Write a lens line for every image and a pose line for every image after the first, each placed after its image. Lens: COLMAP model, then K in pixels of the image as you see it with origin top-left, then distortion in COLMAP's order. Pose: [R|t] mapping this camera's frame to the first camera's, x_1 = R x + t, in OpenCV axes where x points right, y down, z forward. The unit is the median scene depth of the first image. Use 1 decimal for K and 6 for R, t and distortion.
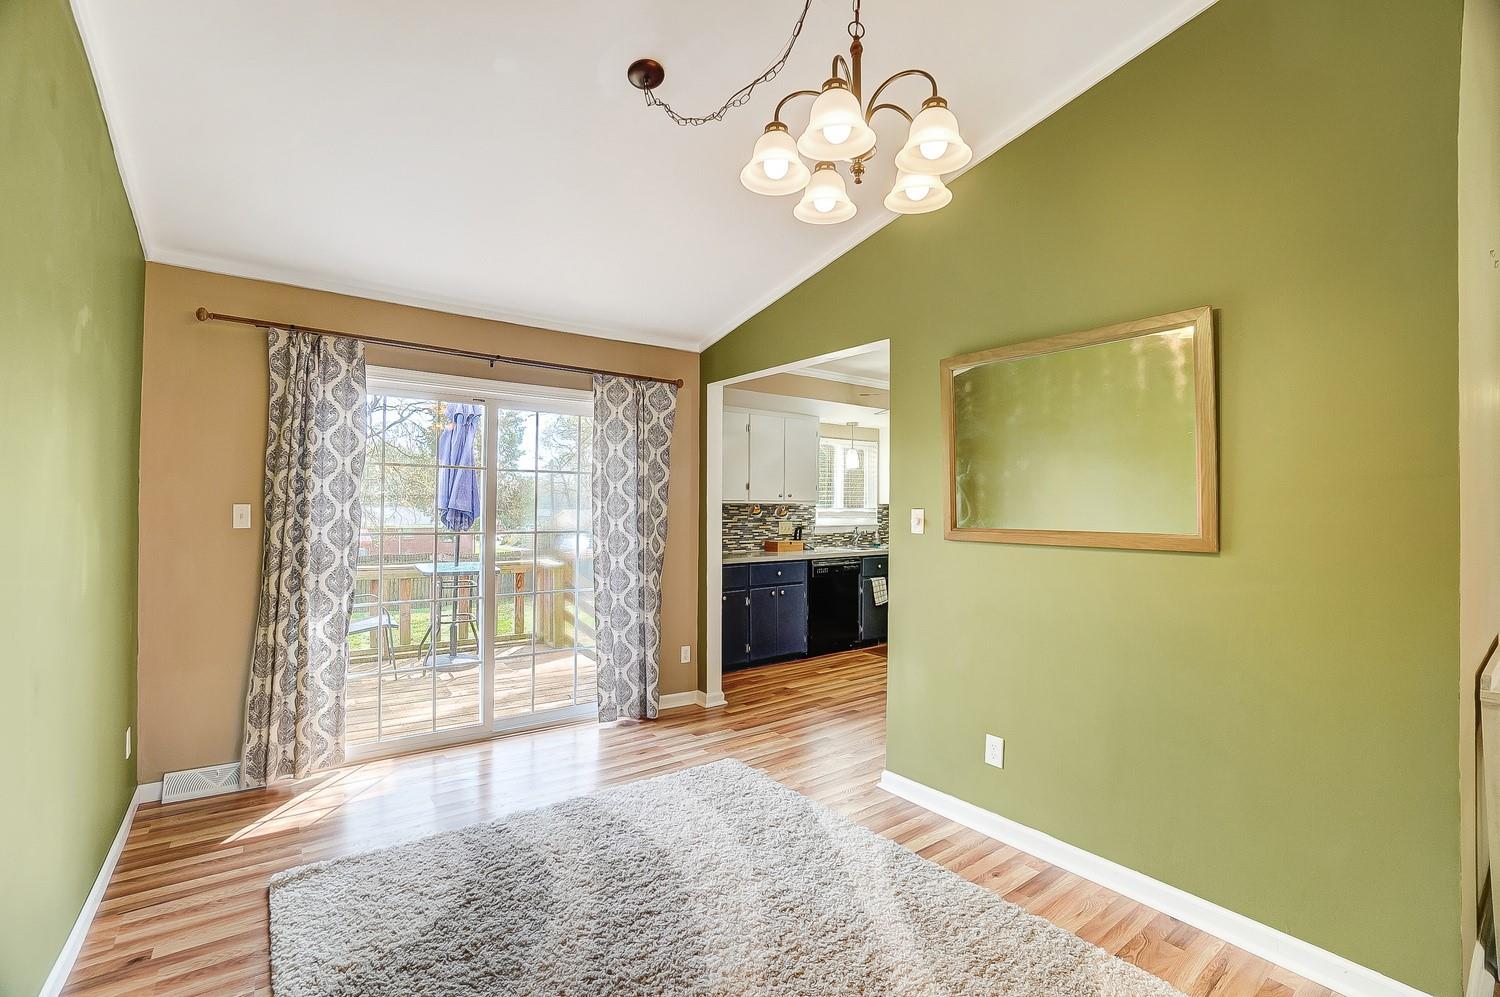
lens RADIAL K [[659.6, 0, 739.8], [0, 659.6, 496.8], [0, 0, 1]] dist [-0.065905, 0.023131]
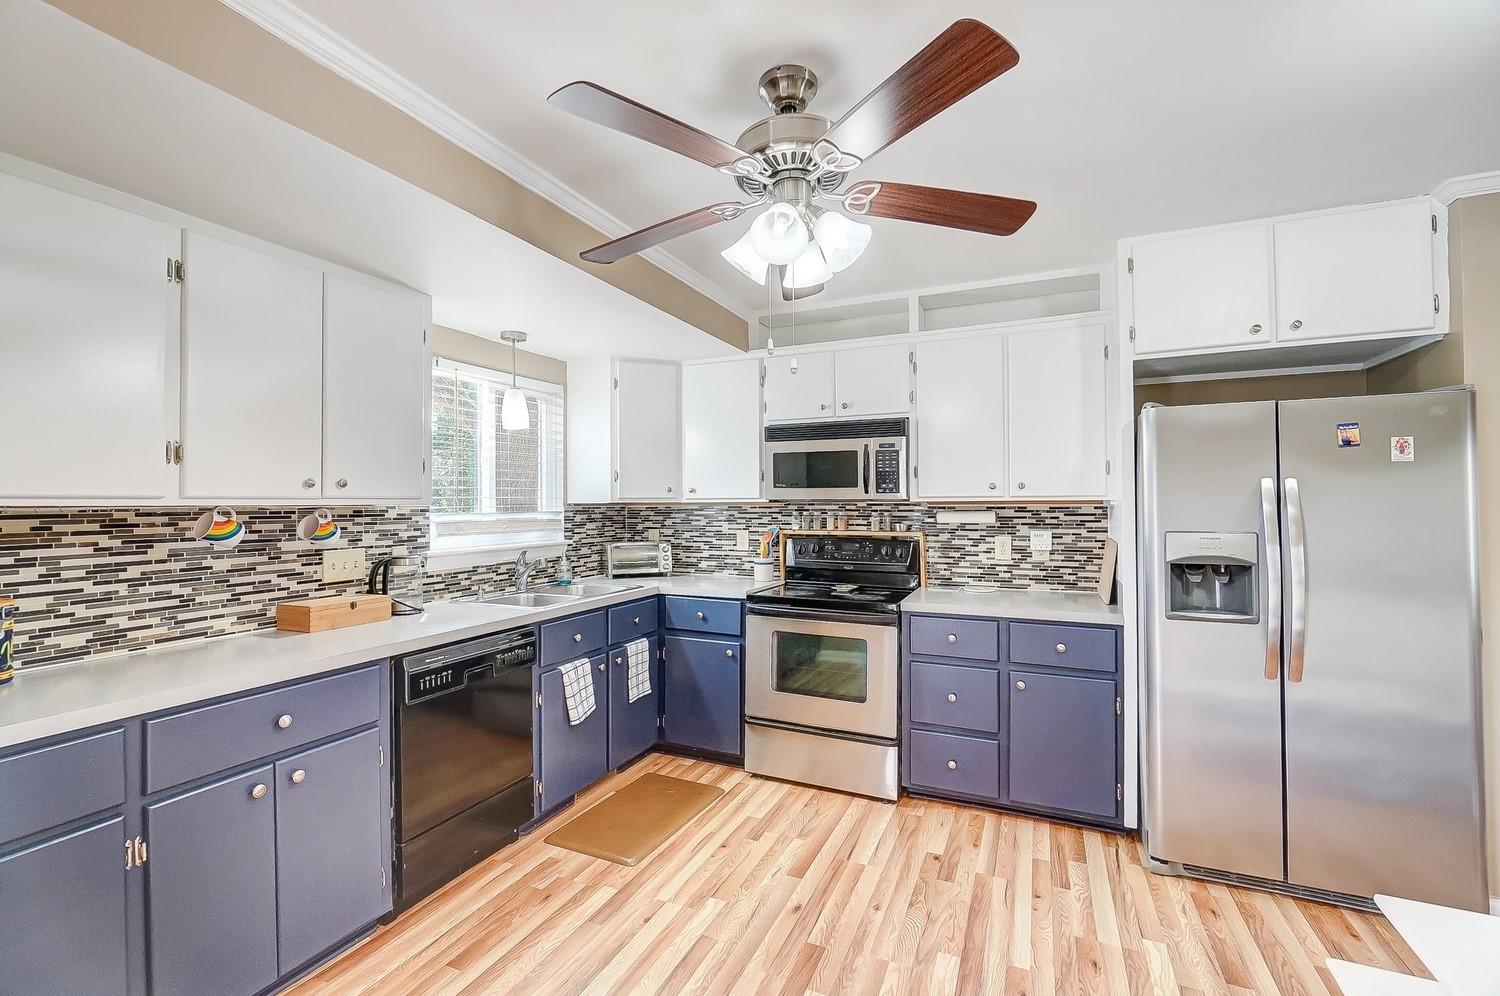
lens RADIAL K [[655.1, 0, 741.2], [0, 655.1, 495.5], [0, 0, 1]] dist [-0.003674, -0.000567]
pose [[0.874272, -0.006367, 0.485395, 0.143916], [0.007591, 0.999971, -0.000556, 0.010680], [-0.485377, 0.004171, 0.874295, 0.866005]]
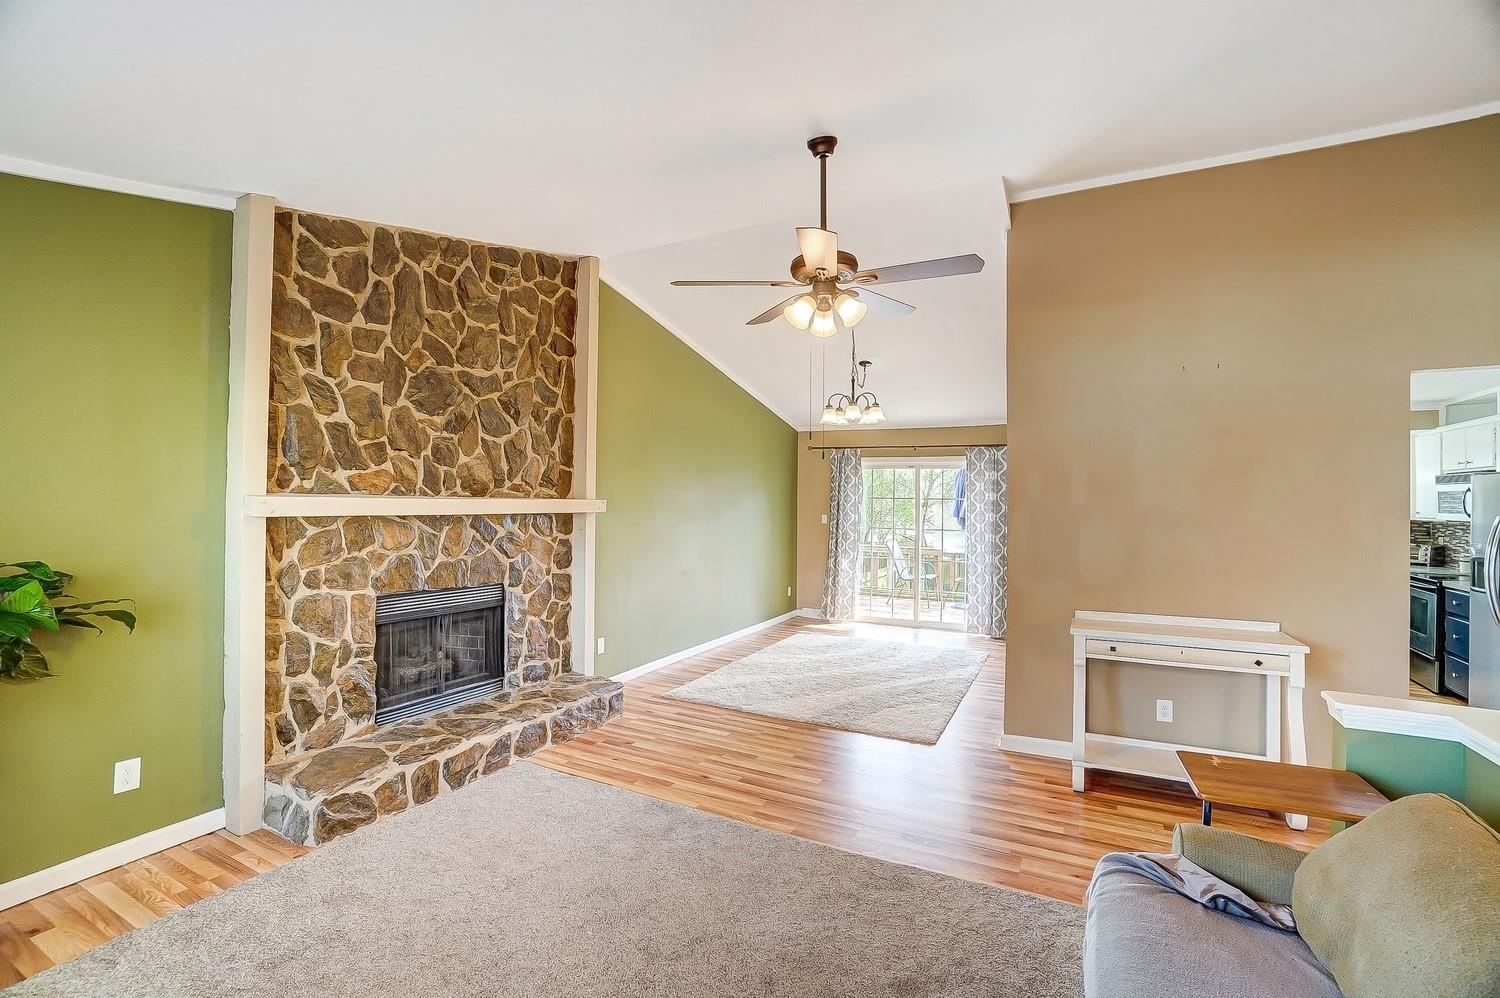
lens RADIAL K [[659.6, 0, 739.8], [0, 659.6, 497.3], [0, 0, 1]] dist [-0.065905, 0.023131]
pose [[0.428790, -0.010097, -0.903348, 1.228027], [0.004766, 0.999949, -0.008914, -0.030079], [0.903391, -0.000483, 0.428816, -0.400536]]
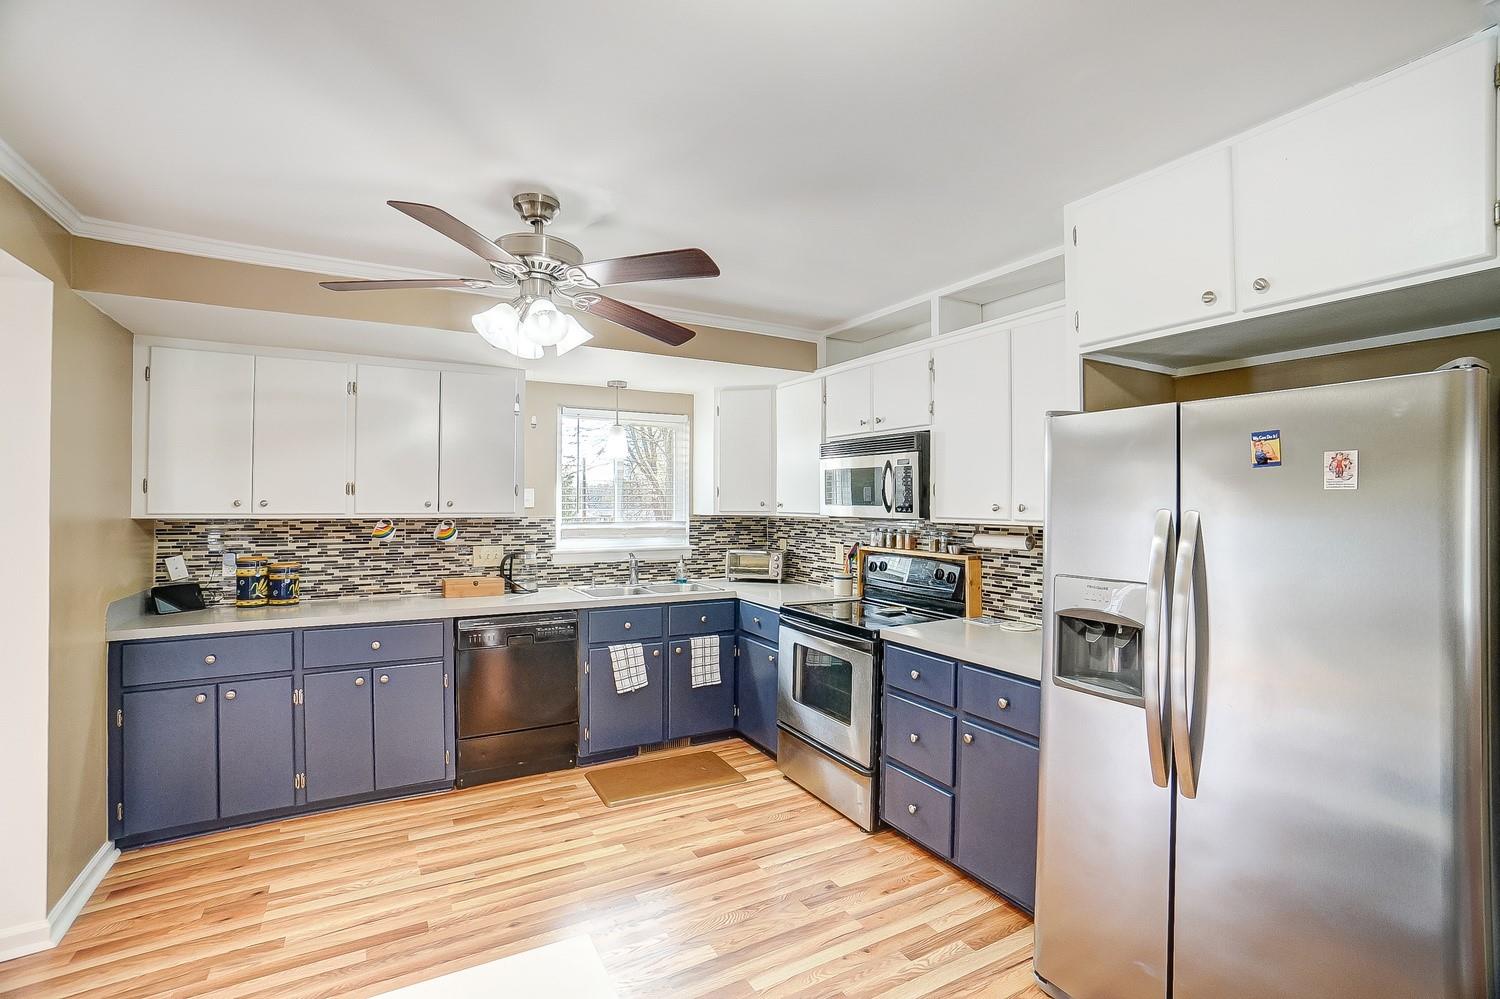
lens RADIAL K [[659.6, 0, 739.8], [0, 659.6, 497.8], [0, 0, 1]] dist [-0.065905, 0.023131]
pose [[0.992597, -0.003647, -0.121396, 0.614266], [0.003899, 0.999991, 0.001846, -0.011346], [0.121388, -0.002305, 0.992602, 0.704121]]
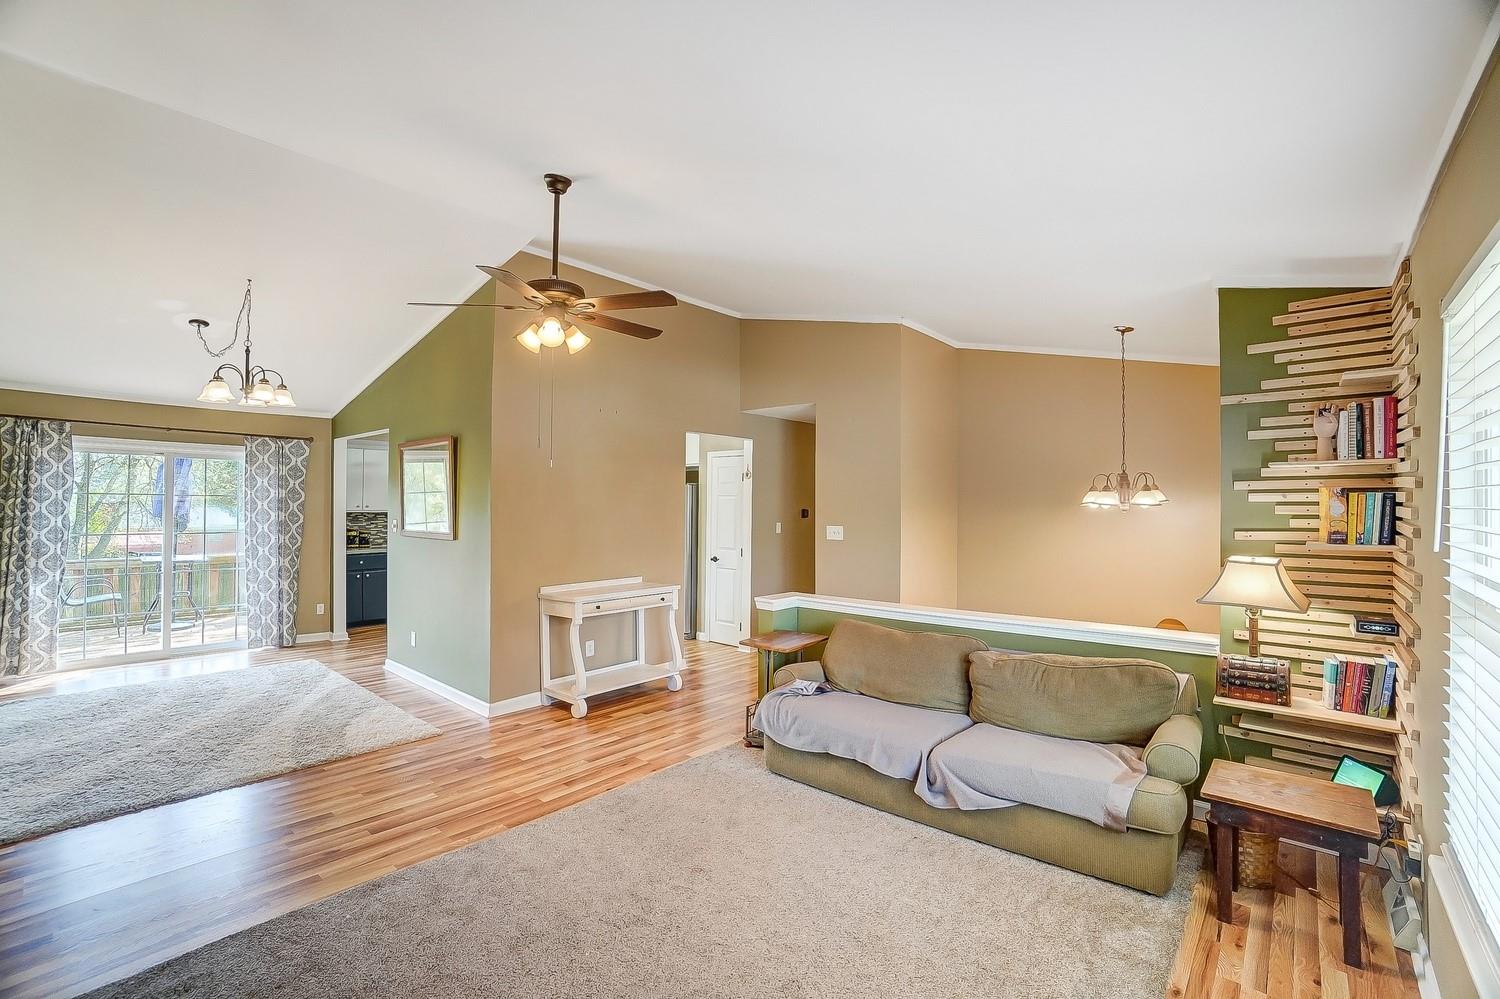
lens RADIAL K [[659.6, 0, 739.8], [0, 659.6, 497.8], [0, 0, 1]] dist [-0.065905, 0.023131]
pose [[0.978972, 0.001863, 0.203988, 0.679463], [-0.002906, 0.999984, 0.004815, -0.045317], [-0.203976, -0.005307, 0.978962, -0.833487]]
